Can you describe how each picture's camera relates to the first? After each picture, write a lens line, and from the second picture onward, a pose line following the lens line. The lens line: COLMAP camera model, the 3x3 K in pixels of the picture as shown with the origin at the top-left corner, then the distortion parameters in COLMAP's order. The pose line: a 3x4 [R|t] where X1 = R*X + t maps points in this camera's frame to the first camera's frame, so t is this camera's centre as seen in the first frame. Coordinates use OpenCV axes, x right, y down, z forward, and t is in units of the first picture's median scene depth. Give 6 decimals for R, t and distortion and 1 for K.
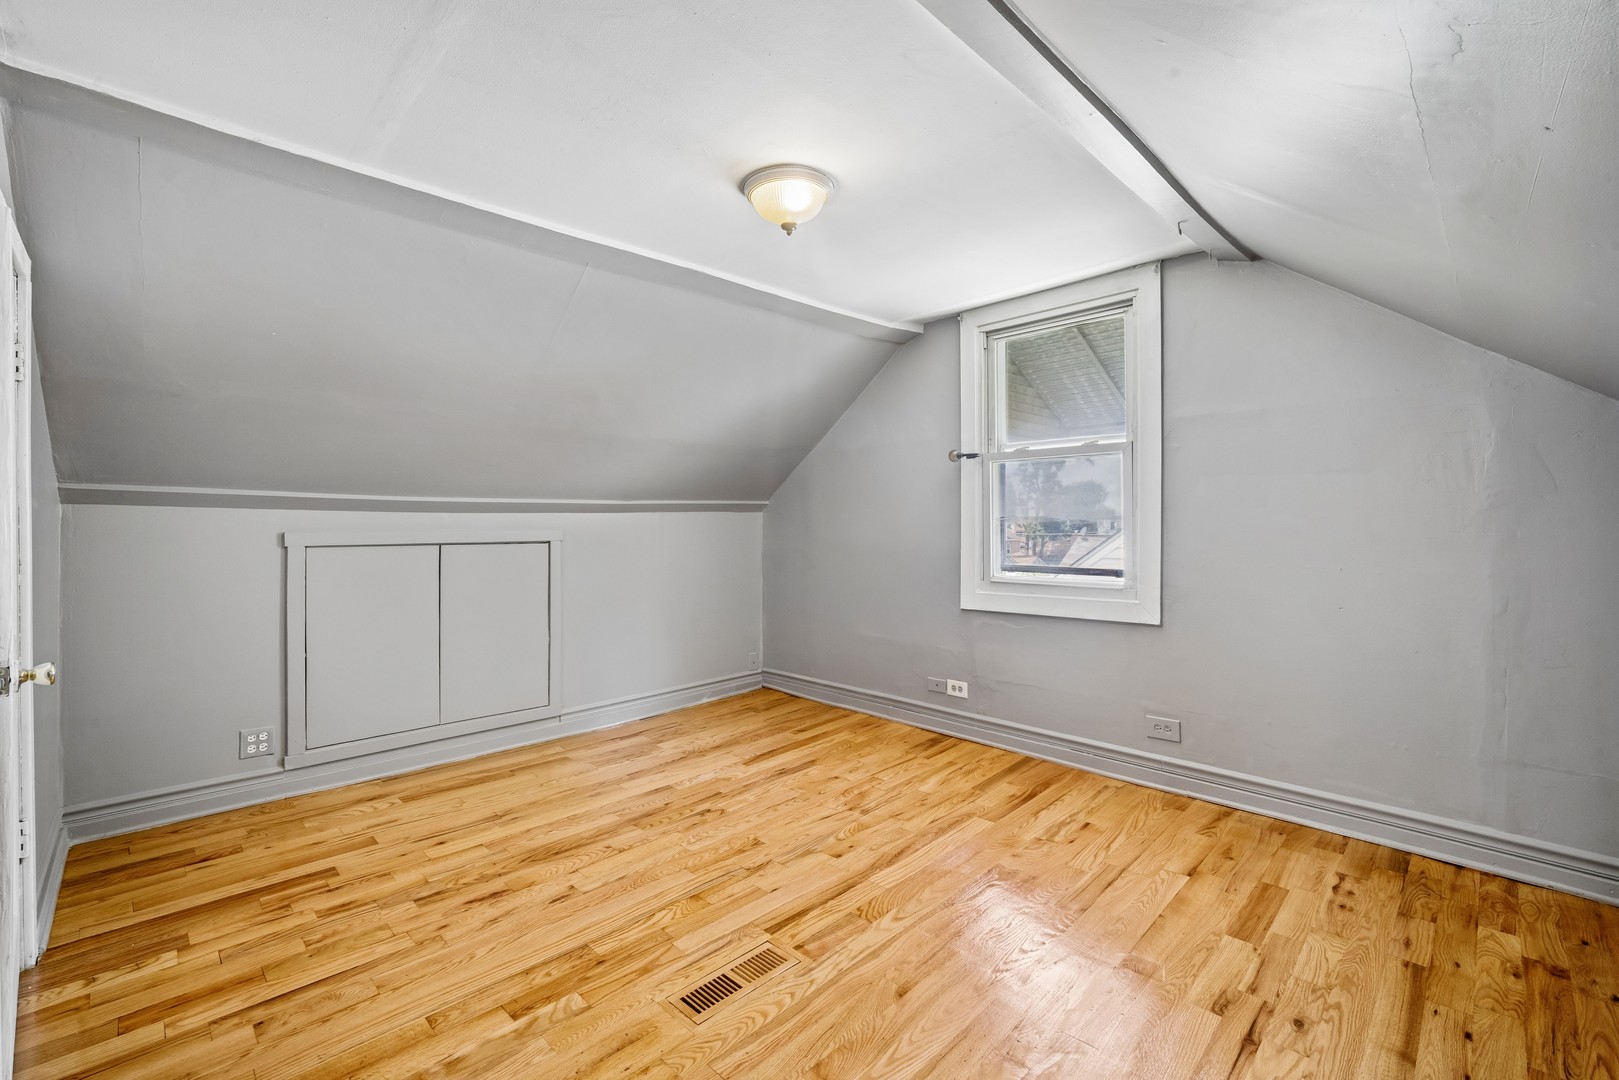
lens RADIAL K [[702.1, 0, 807.8], [0, 702.1, 529.3], [0, 0, 1]] dist [-0.011376, 0.002097]
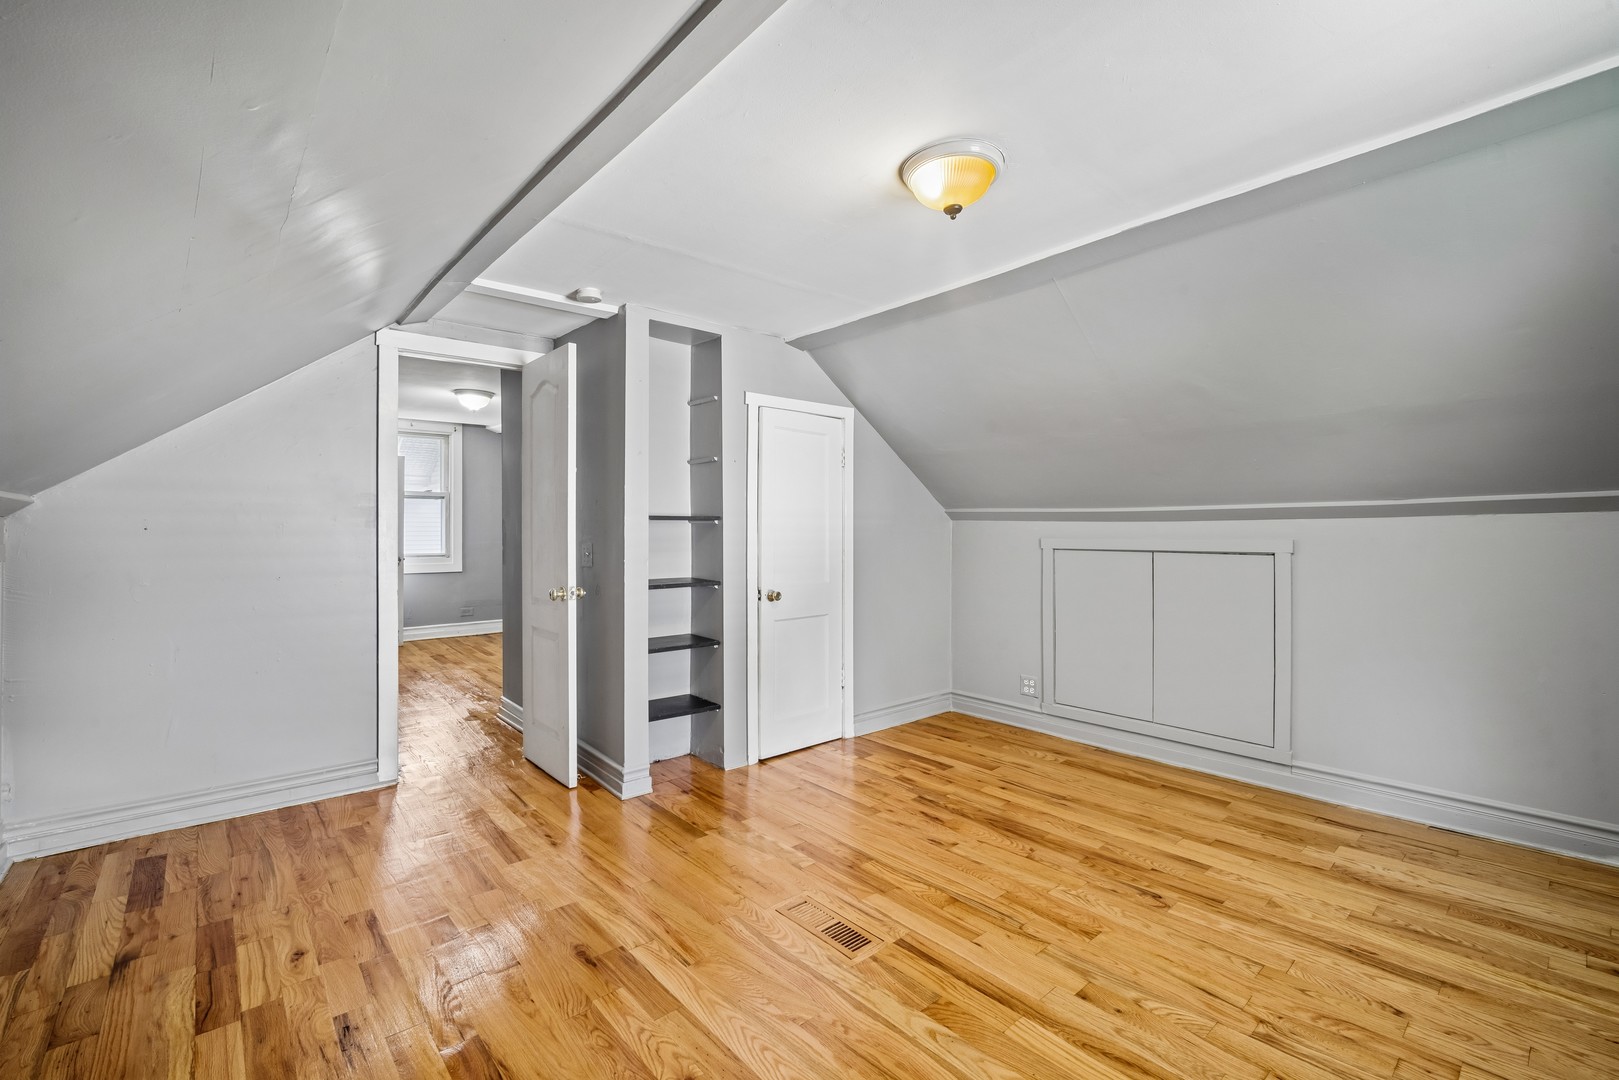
lens RADIAL K [[702.1, 0, 807.1], [0, 702.1, 535.0], [0, 0, 1]] dist [-0.011376, 0.002097]
pose [[-0.070120, 0.010394, -0.997484, 0.694292], [-0.005541, 0.999926, 0.010809, -0.014801], [0.997523, 0.006285, -0.070057, 0.681510]]
